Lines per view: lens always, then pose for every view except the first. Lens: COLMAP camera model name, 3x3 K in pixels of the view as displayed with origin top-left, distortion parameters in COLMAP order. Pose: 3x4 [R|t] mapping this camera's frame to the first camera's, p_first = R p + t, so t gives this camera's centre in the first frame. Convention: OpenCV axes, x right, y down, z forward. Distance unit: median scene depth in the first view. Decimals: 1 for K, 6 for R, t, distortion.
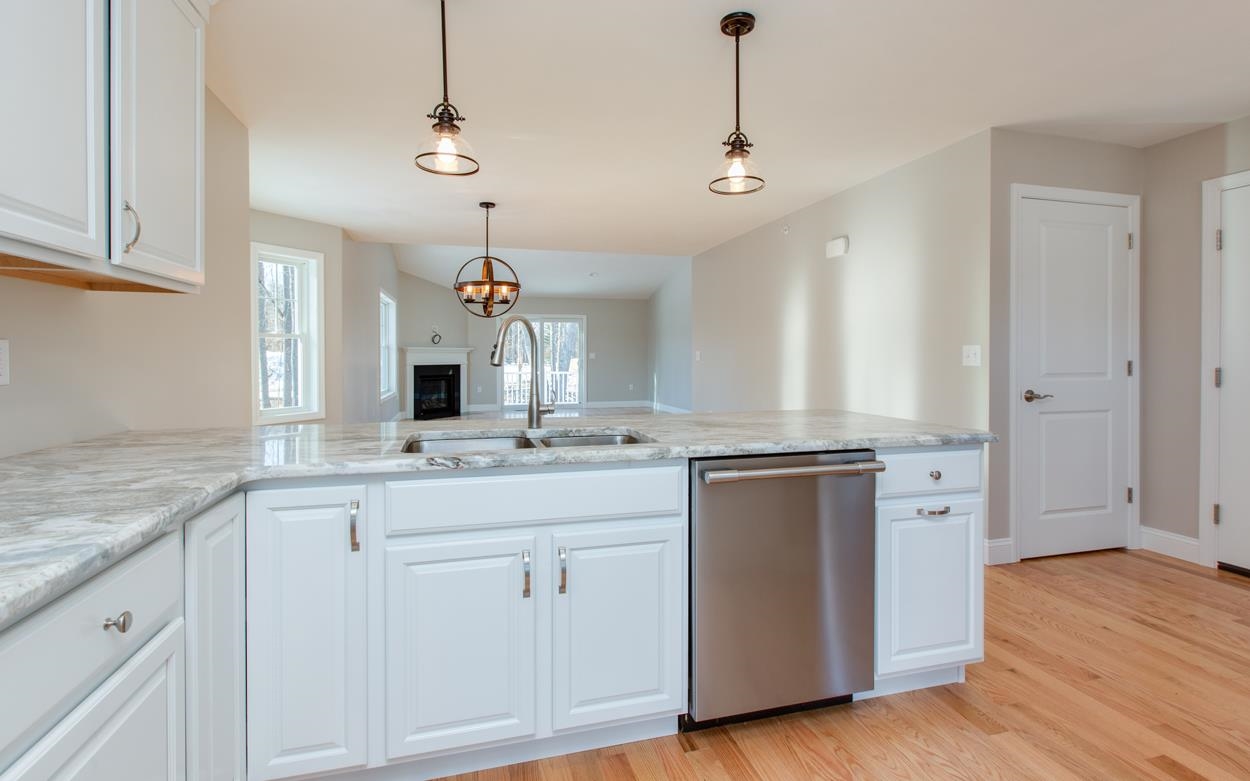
lens RADIAL K [[582.8, 0, 643.6], [0, 582.8, 362.8], [0, 0, 1]] dist [0.006157, -0.001620]
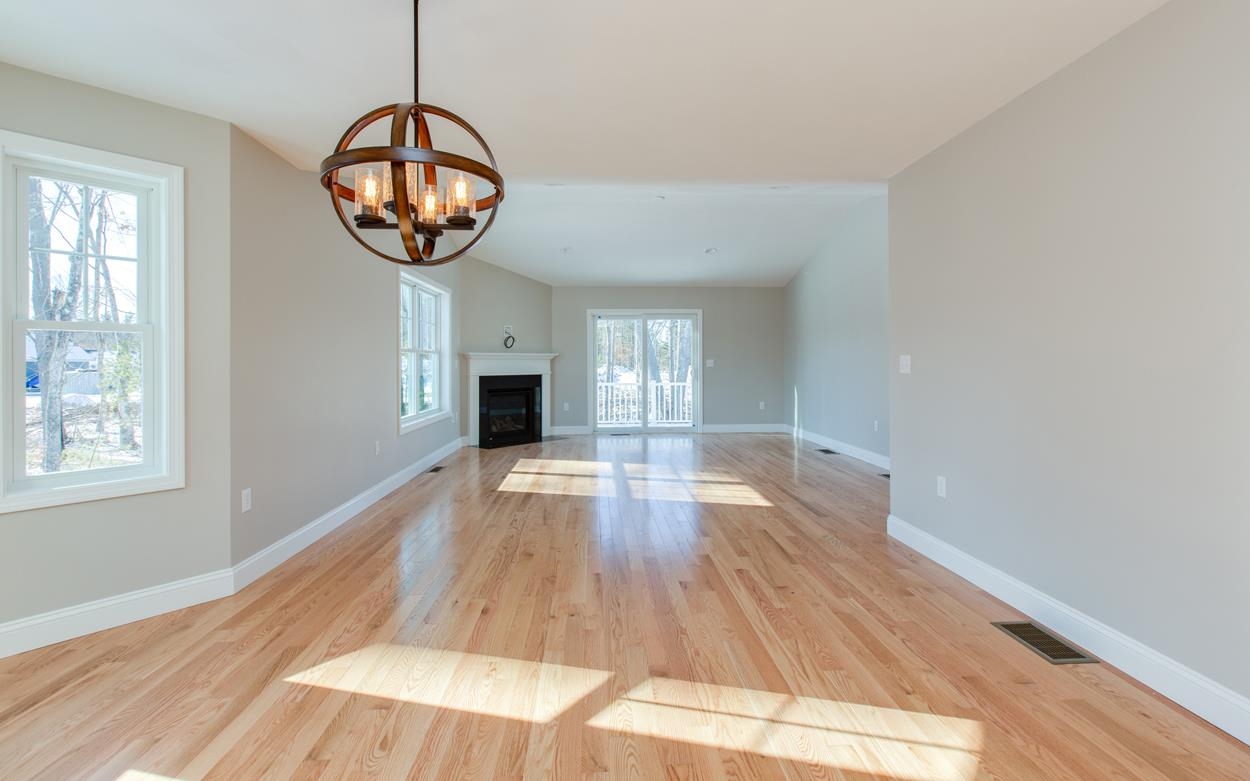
lens RADIAL K [[582.8, 0, 632.9], [0, 582.8, 356.2], [0, 0, 1]] dist [0.006157, -0.001620]
pose [[0.974861, -0.004888, -0.222762, -0.020747], [-0.000185, 0.999741, -0.022744, -0.004400], [0.222816, 0.022213, 0.974608, 0.287839]]
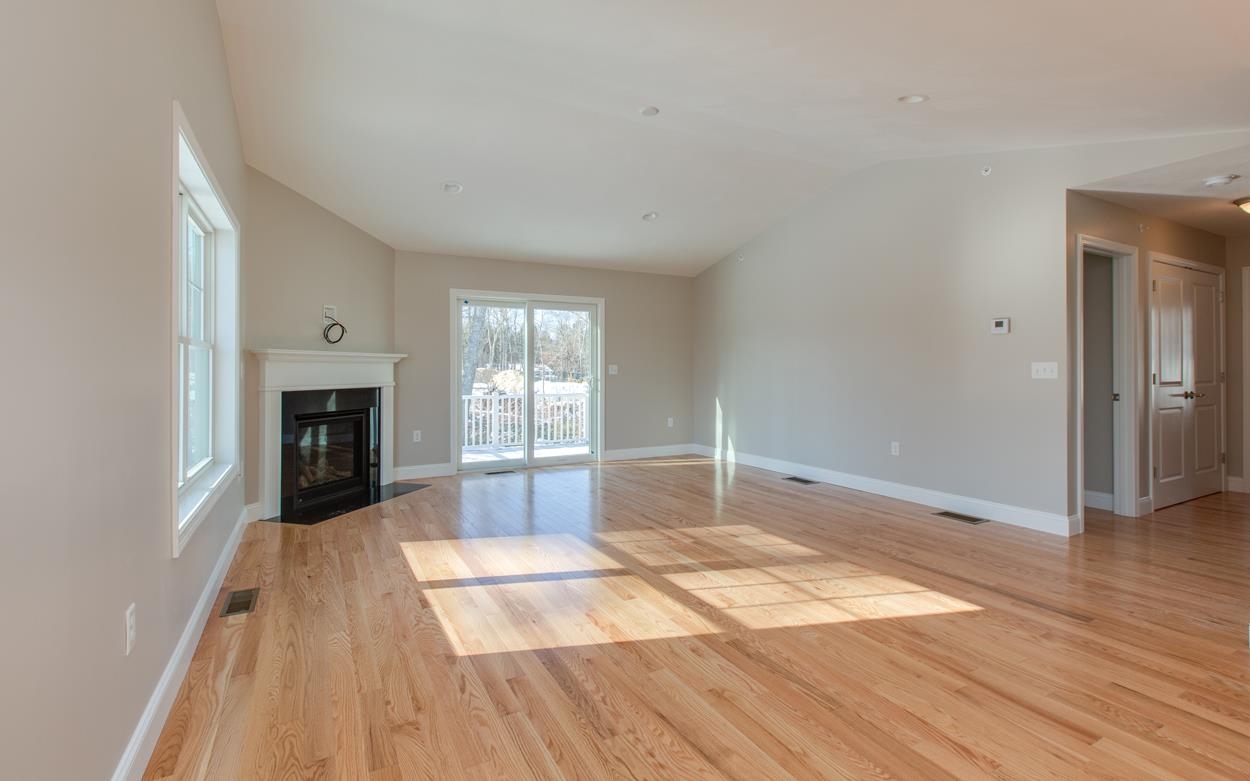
lens RADIAL K [[582.8, 0, 639.1], [0, 582.8, 359.3], [0, 0, 1]] dist [0.006157, -0.001620]
pose [[0.974783, 0.004660, 0.223105, -0.231630], [0.000980, 0.999683, -0.025159, -0.008581], [-0.223152, 0.024743, 0.974470, 0.516377]]
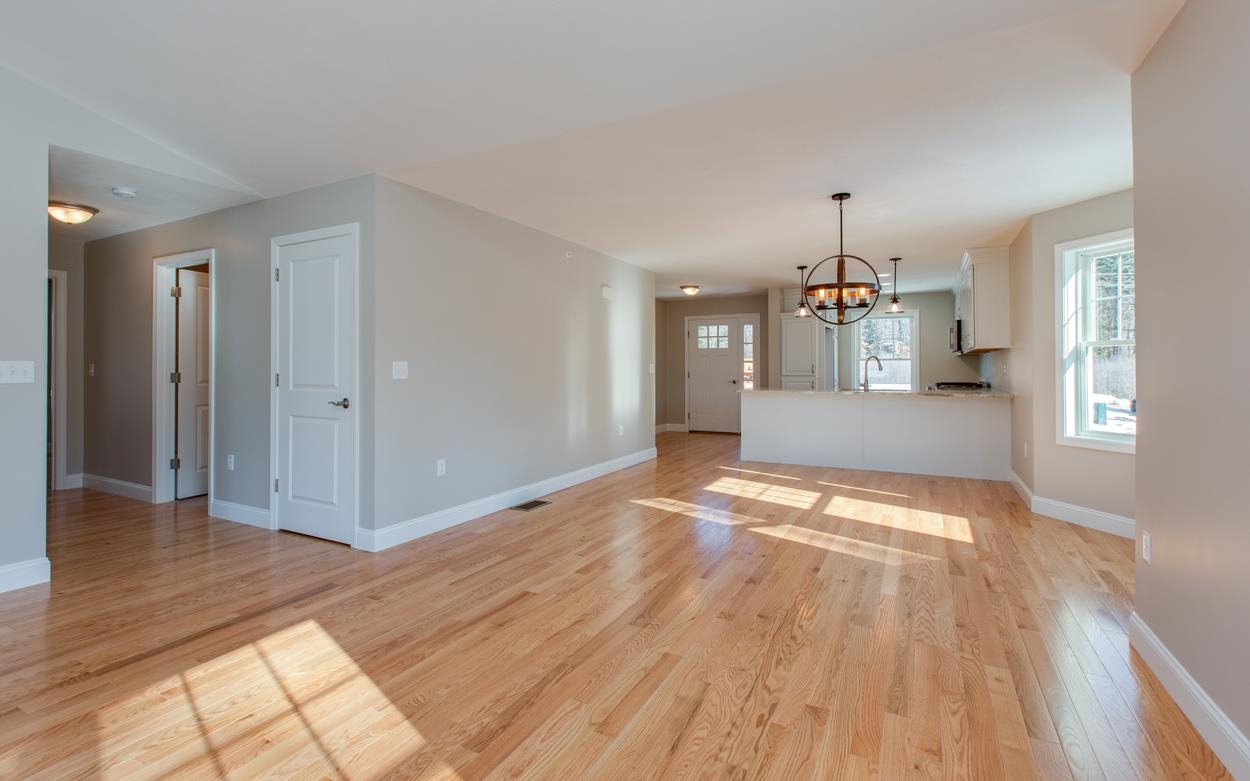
lens RADIAL K [[582.8, 0, 612.5], [0, 582.8, 363.5], [0, 0, 1]] dist [0.006157, -0.001620]
pose [[-0.708431, 0.007229, 0.705743, -0.290601], [0.009721, 0.999953, -0.000484, -0.010861], [-0.705713, 0.006518, -0.708468, 0.833006]]
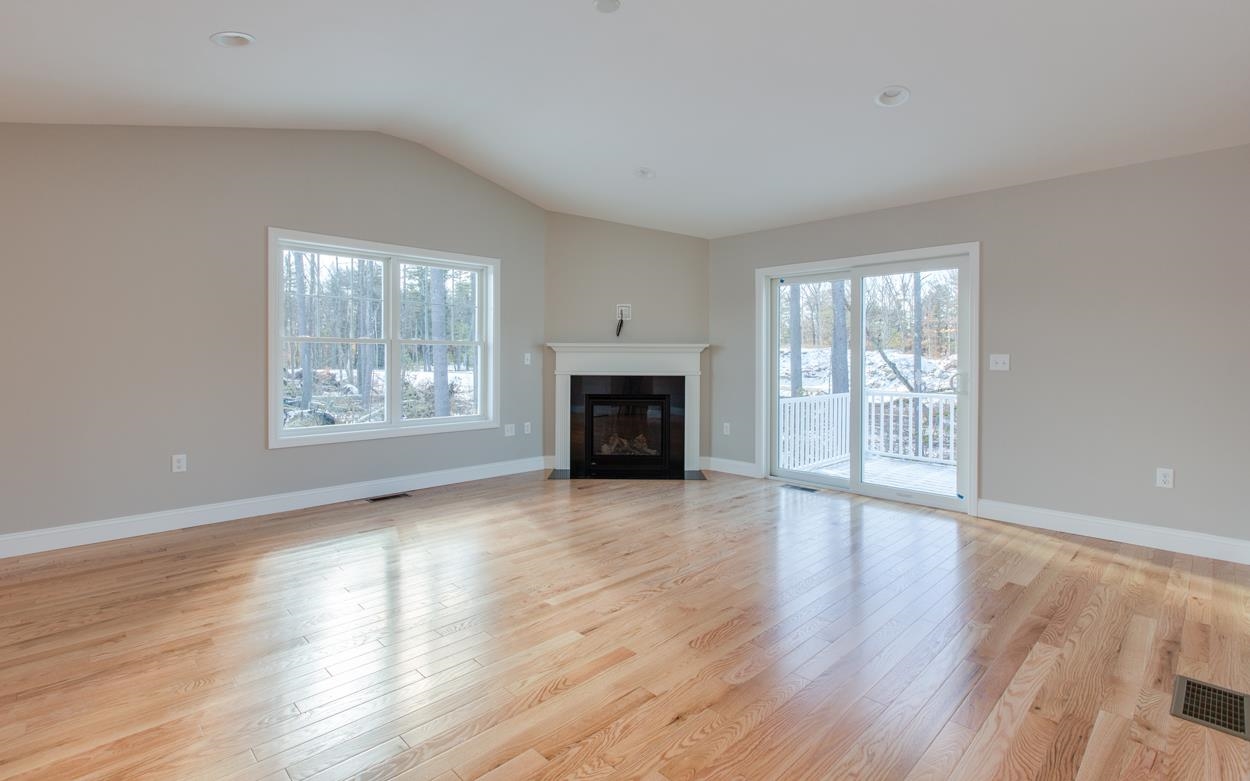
lens RADIAL K [[582.8, 0, 605.0], [0, 582.8, 368.1], [0, 0, 1]] dist [0.006157, -0.001620]
pose [[0.449677, 0.020069, -0.892966, 0.127945], [-0.015250, 0.999774, 0.014790, -0.011604], [0.893061, 0.006967, 0.449881, 0.775912]]
